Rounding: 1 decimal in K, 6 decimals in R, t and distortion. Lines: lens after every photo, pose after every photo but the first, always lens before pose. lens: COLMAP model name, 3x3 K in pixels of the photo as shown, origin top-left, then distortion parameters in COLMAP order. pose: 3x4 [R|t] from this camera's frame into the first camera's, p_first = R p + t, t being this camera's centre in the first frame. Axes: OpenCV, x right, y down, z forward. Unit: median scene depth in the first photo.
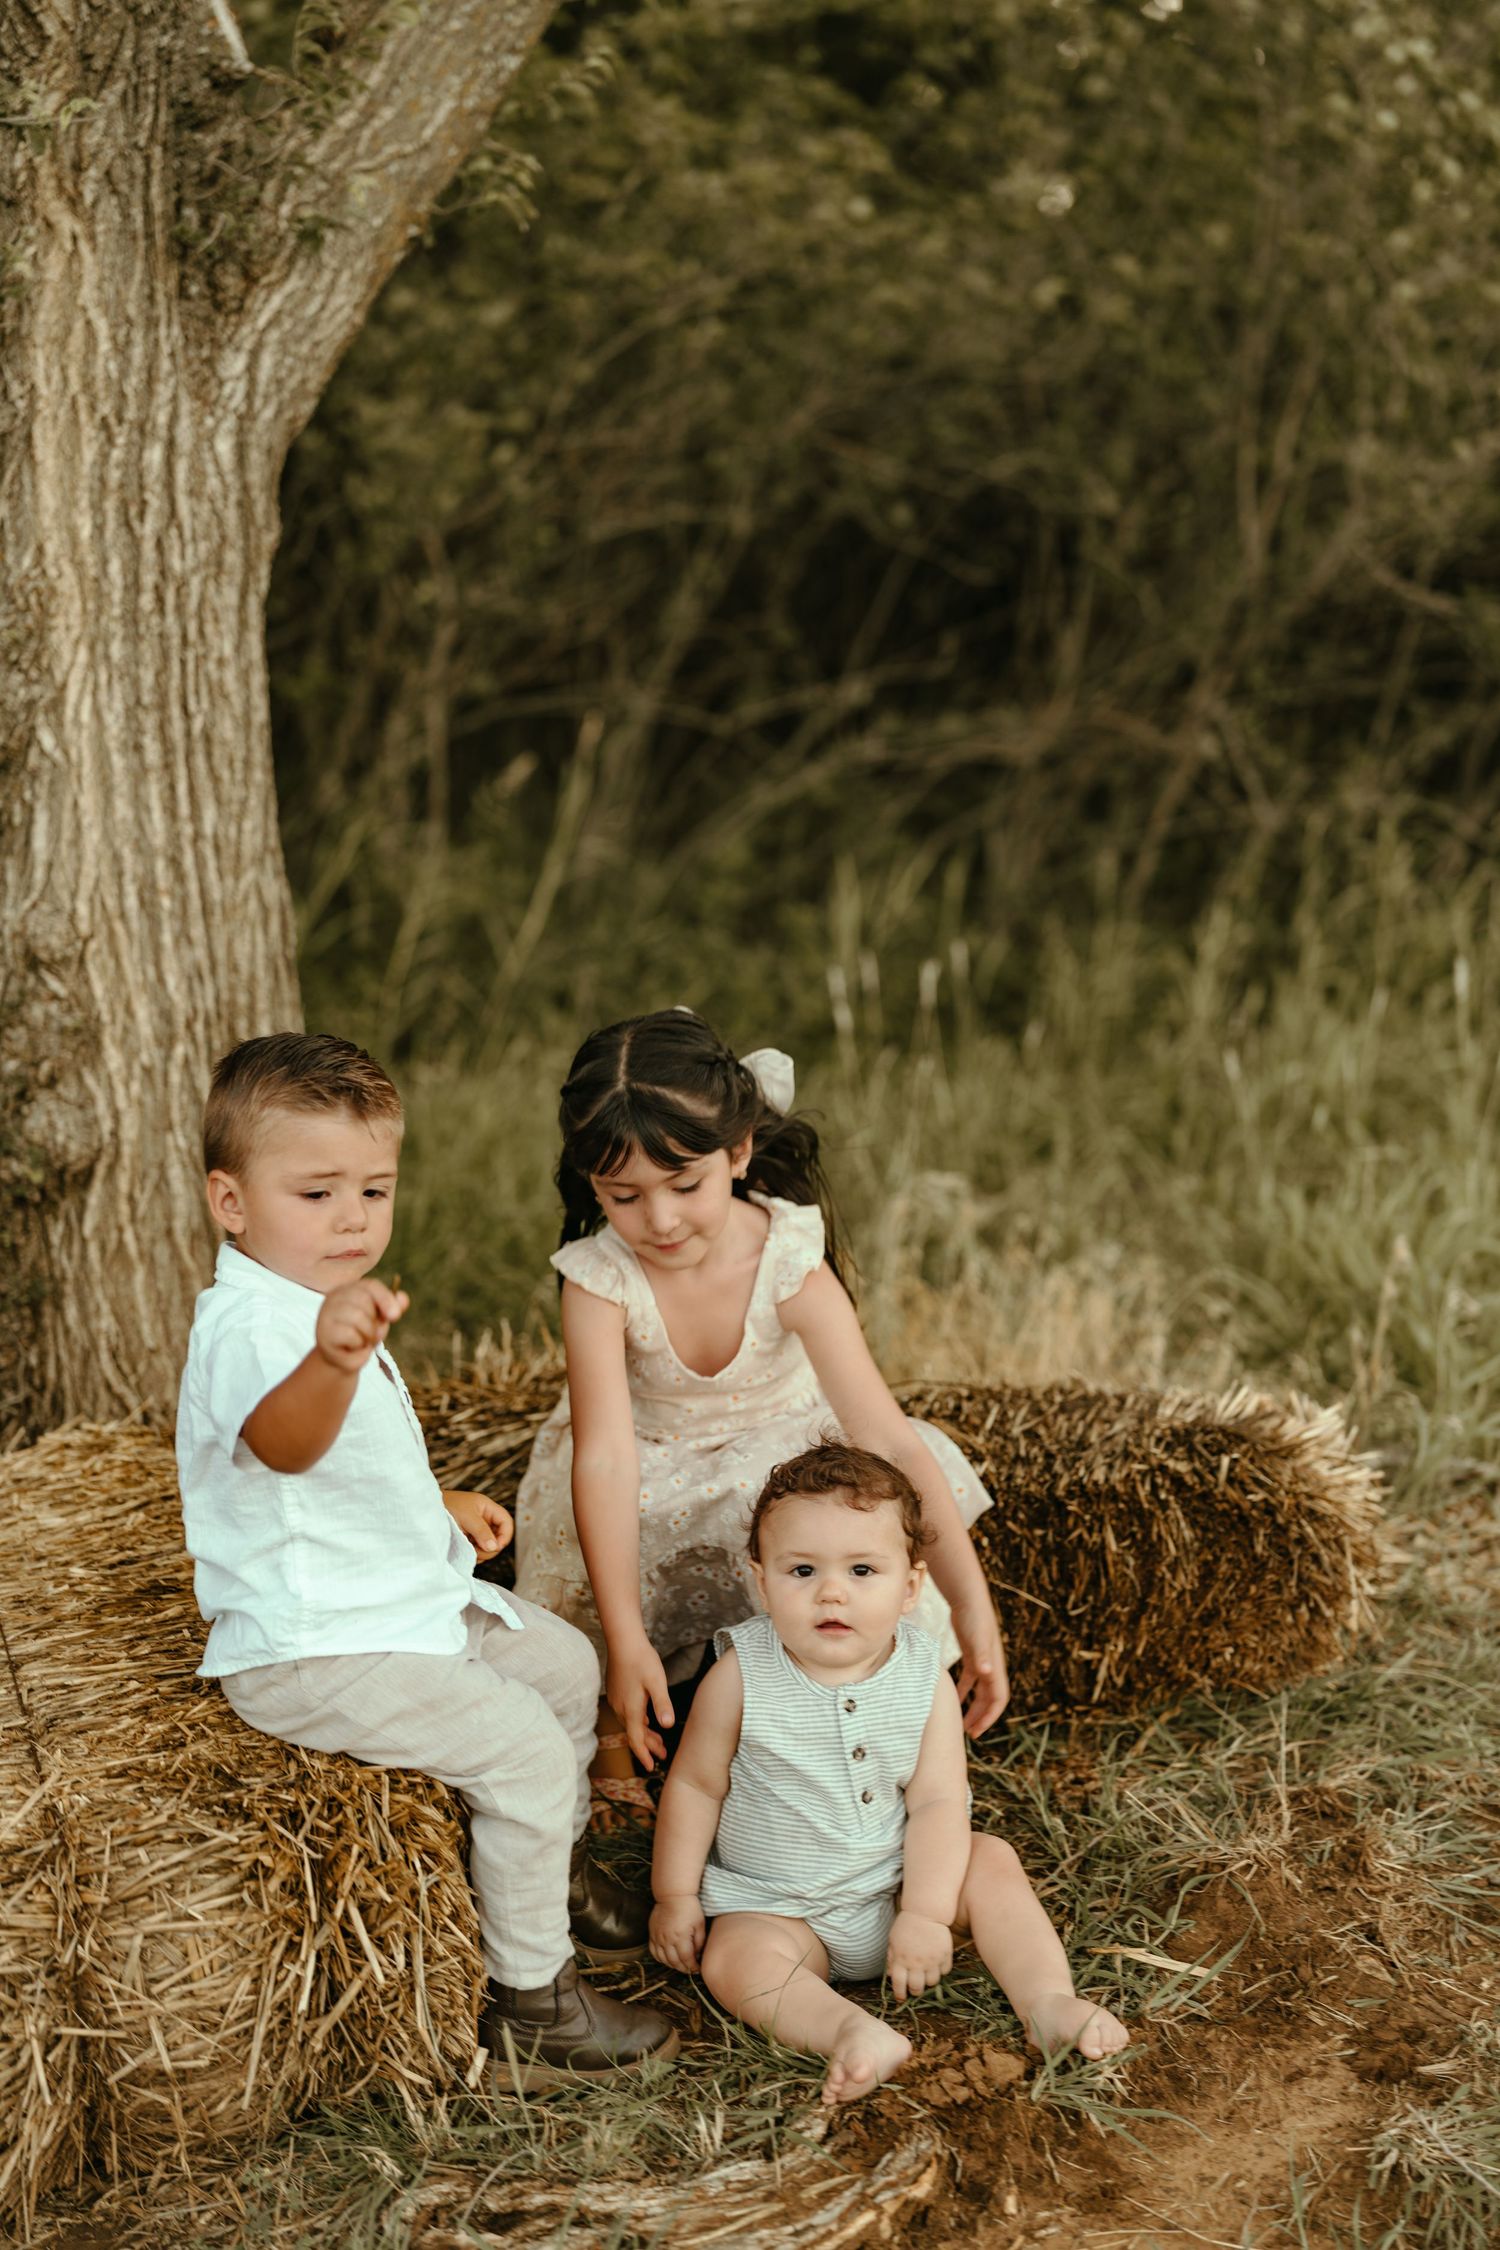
lens RADIAL K [[3178.6, 0, 754.7], [0, 3178.6, 1136.1], [0, 0, 1]] dist [0.018399, 0.000000]
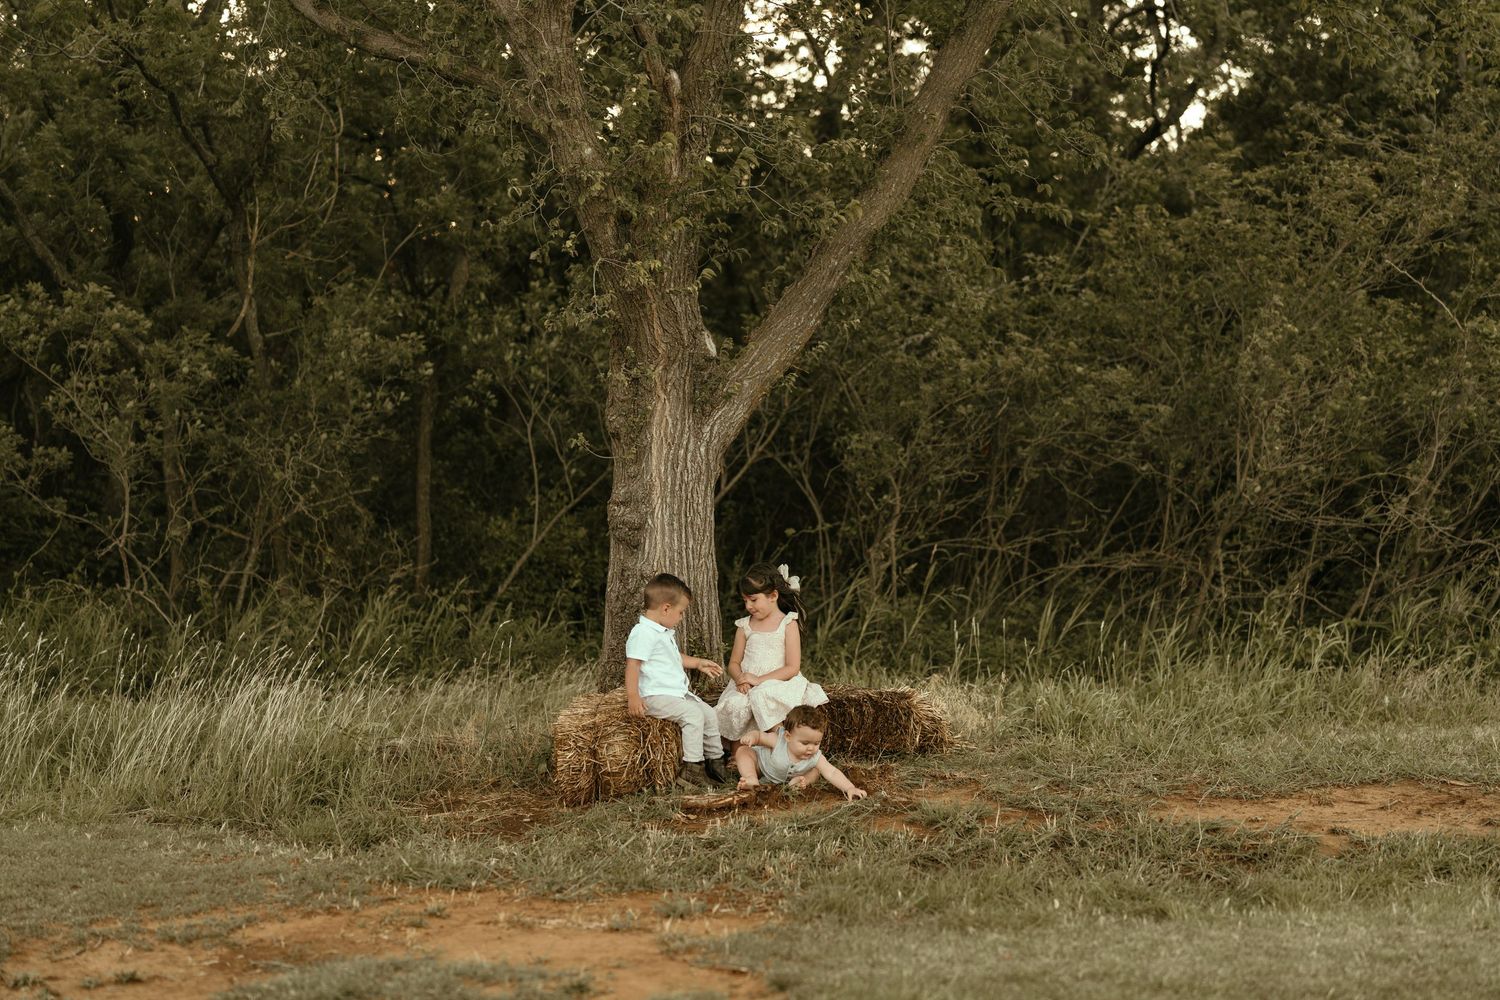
lens RADIAL K [[2119.1, 0, 748.3], [0, 2119.1, 500.7], [0, 0, 1]] dist [0.018399, 0.000000]
pose [[0.954396, 0.023828, -0.297590, 0.678226], [-0.074737, 0.984139, -0.160889, 0.265000], [0.289036, 0.175793, 0.941039, -1.451619]]
